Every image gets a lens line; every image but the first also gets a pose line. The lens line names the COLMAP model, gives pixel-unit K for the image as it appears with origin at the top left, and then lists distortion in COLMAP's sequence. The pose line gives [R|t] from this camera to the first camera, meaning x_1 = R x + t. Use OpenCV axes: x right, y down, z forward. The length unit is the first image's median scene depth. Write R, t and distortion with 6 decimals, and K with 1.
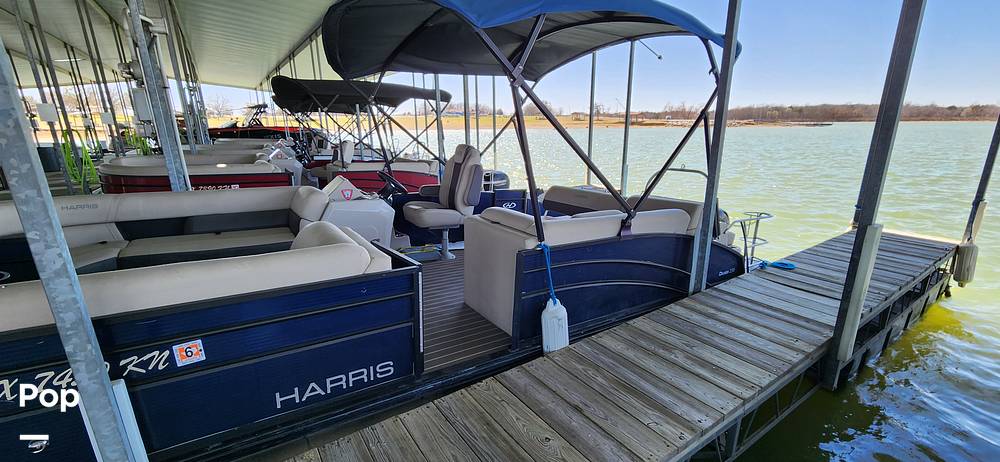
lens RADIAL K [[408.3, 0, 500.8], [0, 408.3, 231.5], [0, 0, 1]] dist [0.001497, -0.002253]
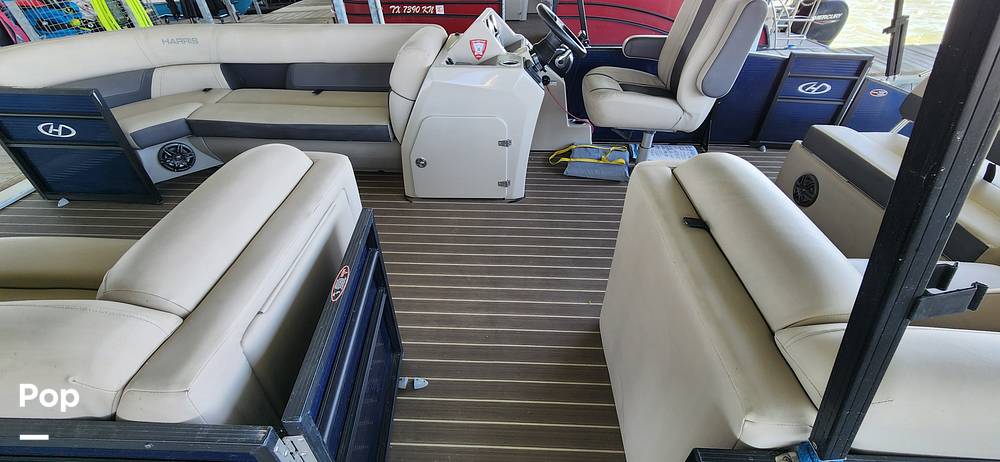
lens RADIAL K [[408.3, 0, 505.5], [0, 408.3, 235.0], [0, 0, 1]] dist [0.001497, -0.002253]
pose [[0.812707, 0.328822, -0.481023, 0.010149], [-0.110485, 0.897536, 0.426875, -0.055945], [0.572102, -0.293779, 0.765764, 0.266538]]
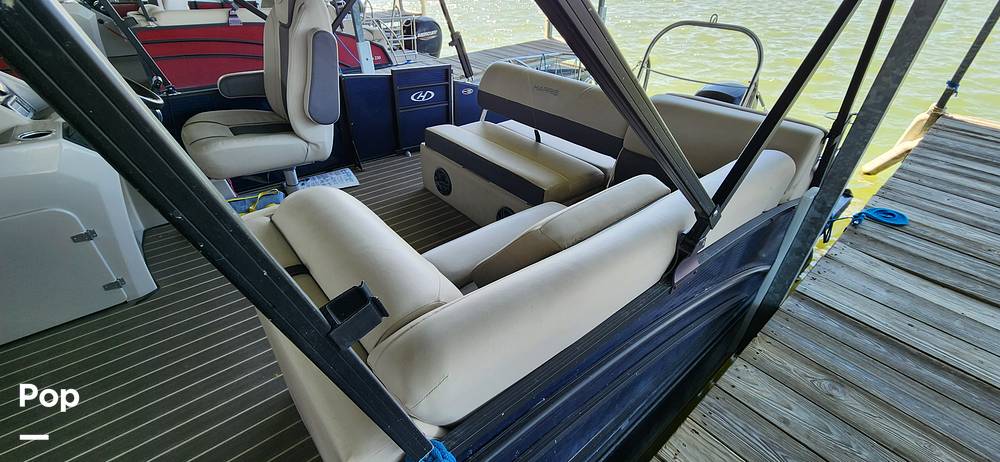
lens RADIAL K [[408.3, 0, 501.4], [0, 408.3, 231.9], [0, 0, 1]] dist [0.001497, -0.002253]
pose [[0.992913, -0.063048, 0.100741, 0.046834], [0.024012, 0.936623, 0.349516, -0.063014], [-0.116392, -0.344620, 0.931499, 0.284570]]
